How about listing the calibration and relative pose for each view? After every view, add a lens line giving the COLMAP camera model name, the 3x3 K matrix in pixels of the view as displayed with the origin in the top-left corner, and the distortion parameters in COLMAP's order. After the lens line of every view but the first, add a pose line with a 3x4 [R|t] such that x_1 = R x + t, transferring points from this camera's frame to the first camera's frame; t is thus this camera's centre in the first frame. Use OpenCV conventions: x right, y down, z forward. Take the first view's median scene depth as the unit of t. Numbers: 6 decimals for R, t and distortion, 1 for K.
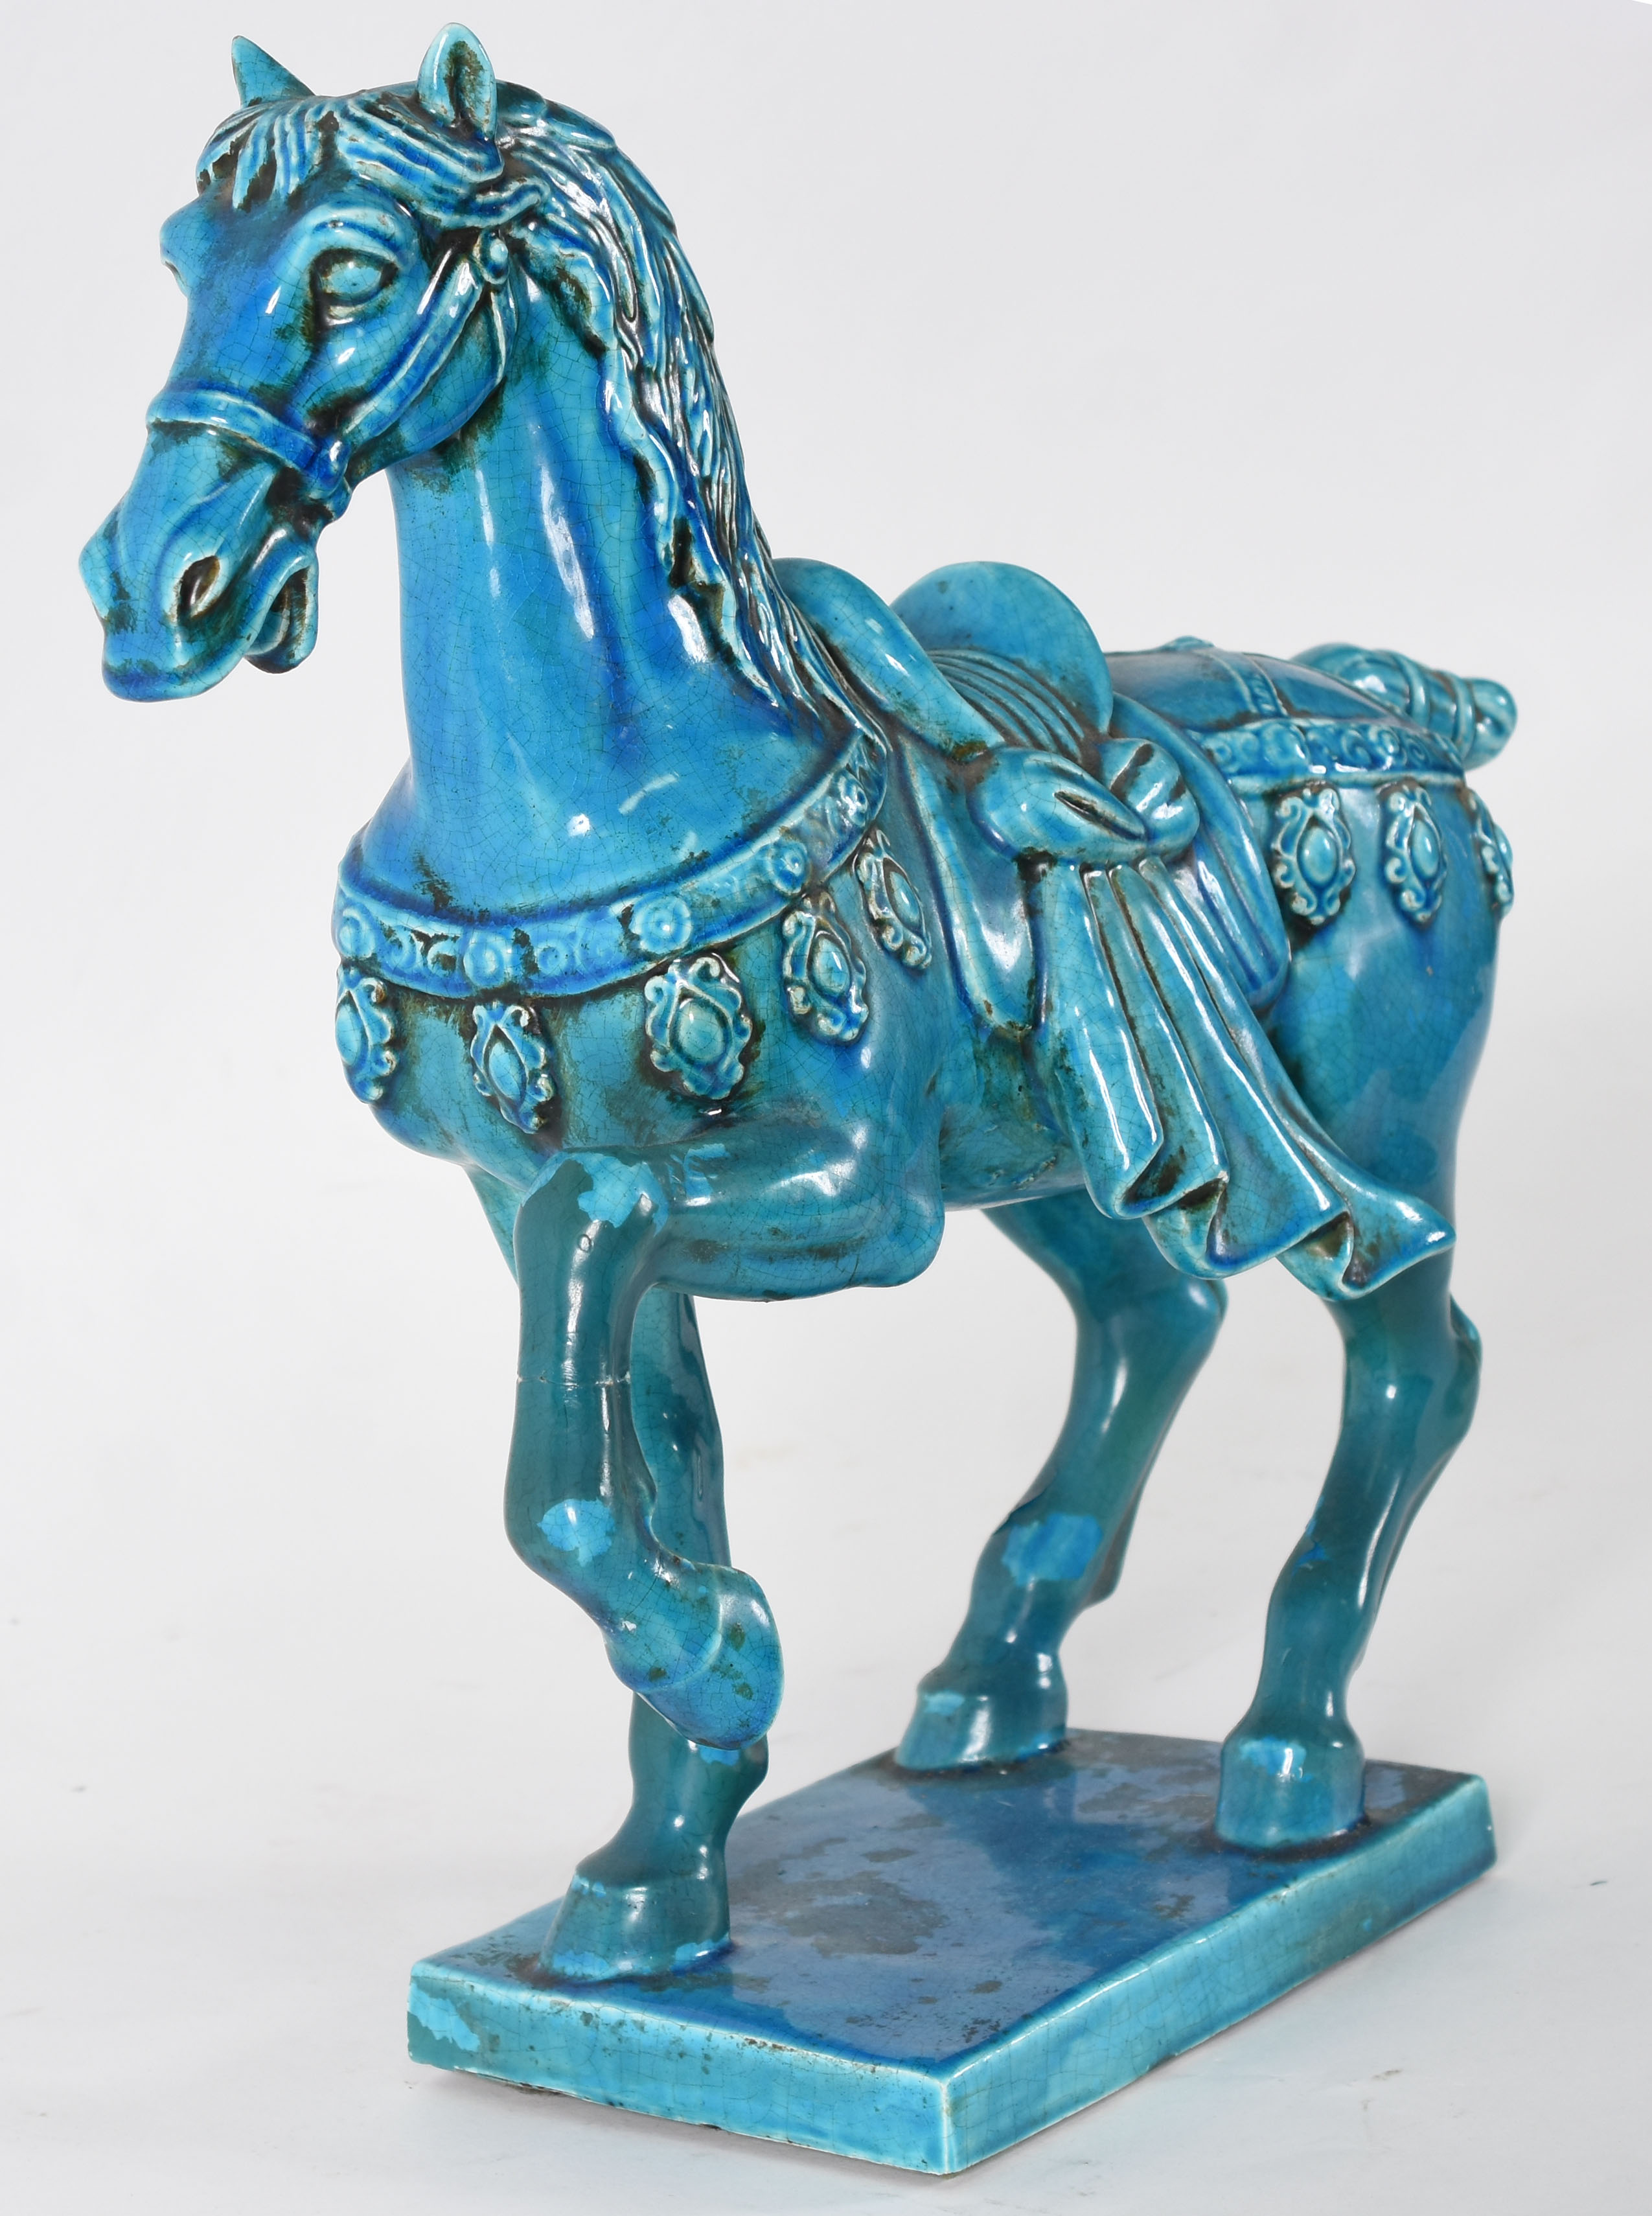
lens RADIAL K [[3899.5, 0, 827.1], [0, 3899.5, 1112.9], [0, 0, 1]] dist [-0.010914, 0.000000]
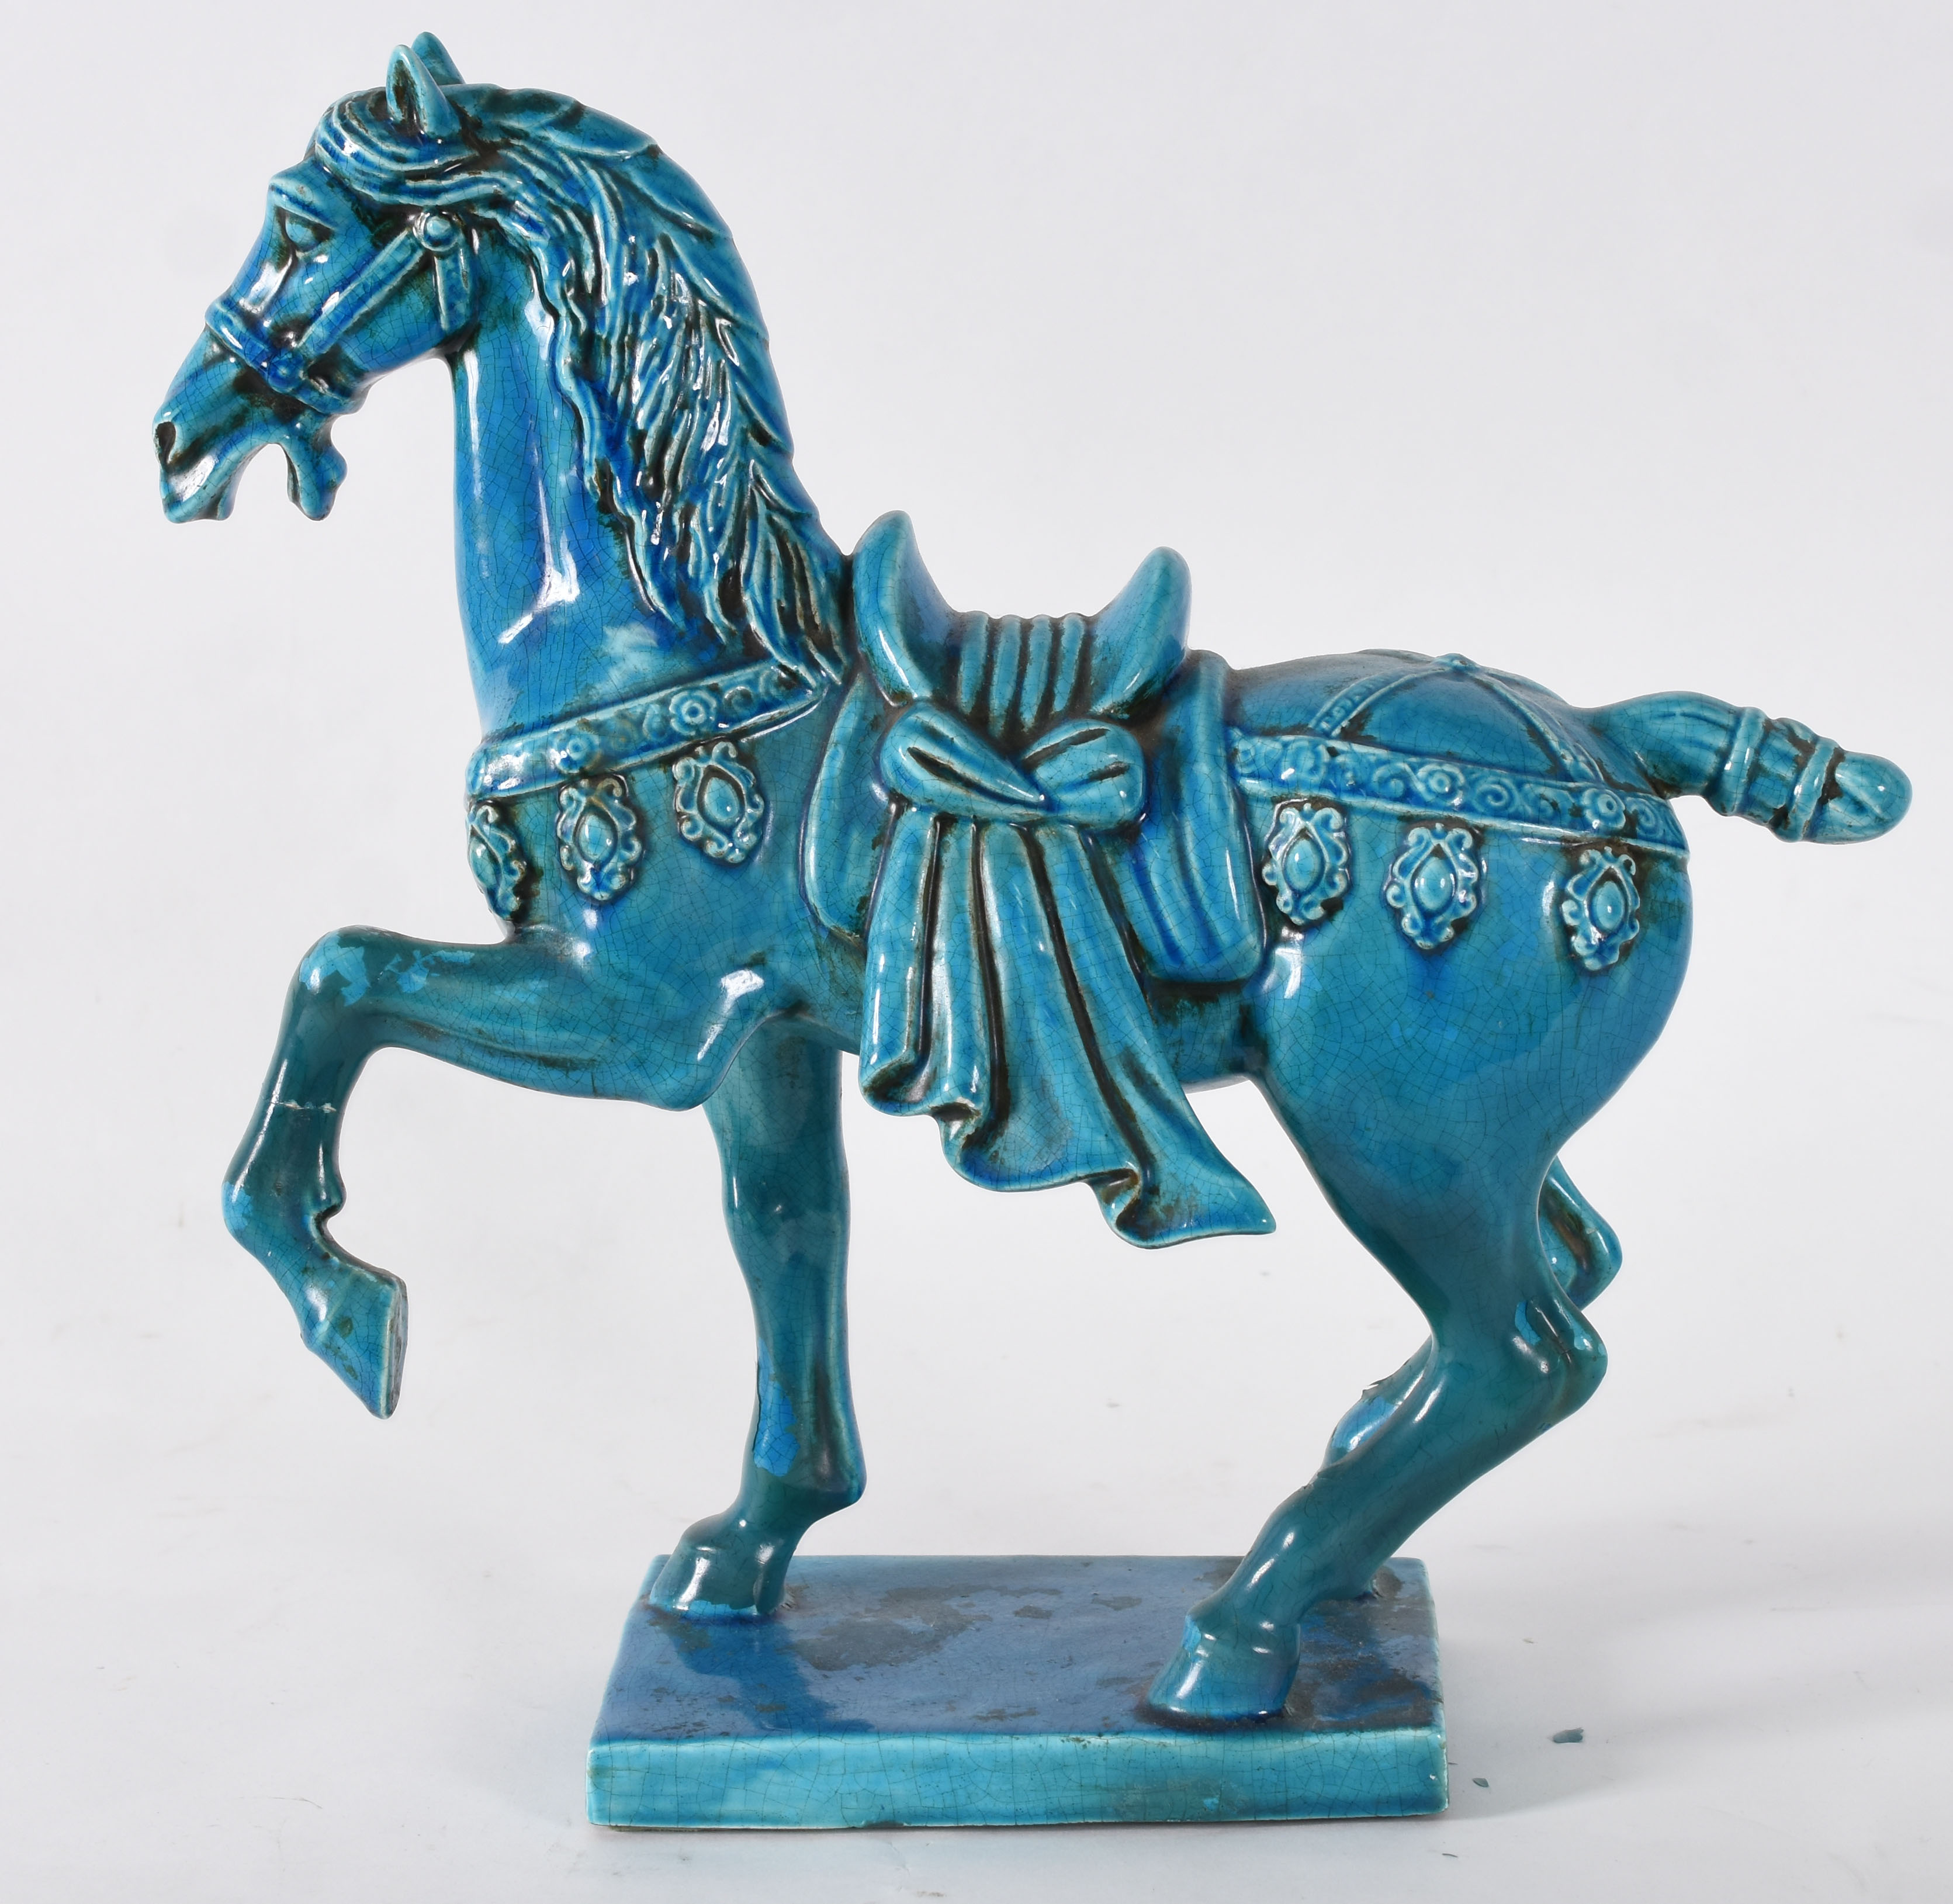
lens RADIAL K [[3442.5, 0, 976.7], [0, 3442.5, 947.4], [0, 0, 1]] dist [-0.028021, 0.000000]
pose [[0.824510, 0.252897, -0.506189, 0.634907], [-0.238285, 0.966560, 0.094771, -0.131027], [0.513229, 0.042477, 0.857200, 0.129070]]
